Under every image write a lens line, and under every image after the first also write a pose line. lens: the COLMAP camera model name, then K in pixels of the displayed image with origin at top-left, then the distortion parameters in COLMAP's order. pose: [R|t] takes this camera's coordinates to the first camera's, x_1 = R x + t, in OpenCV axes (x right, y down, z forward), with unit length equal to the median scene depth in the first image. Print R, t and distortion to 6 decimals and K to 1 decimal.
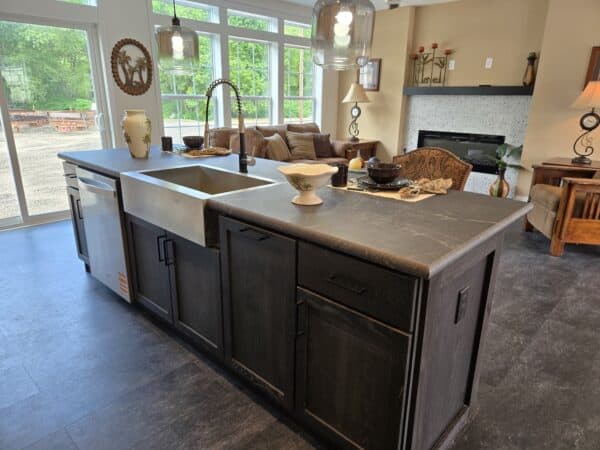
lens RADIAL K [[405.3, 0, 300.0], [0, 405.3, 225.0], [0, 0, 1]] dist [0.076029, -0.074892]
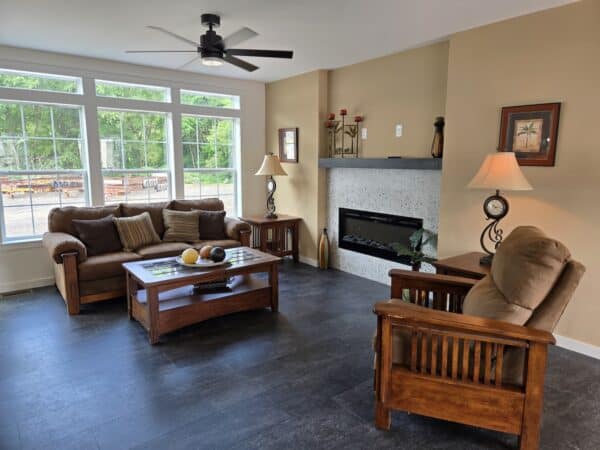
lens RADIAL K [[396.2, 0, 300.0], [0, 396.2, 225.0], [0, 0, 1]] dist [0.031245, -0.000478]
pose [[0.987836, 0.014692, -0.154807, 0.365330], [-0.036928, 0.989212, -0.141762, -0.085182], [0.151054, 0.145754, 0.977721, 0.217551]]
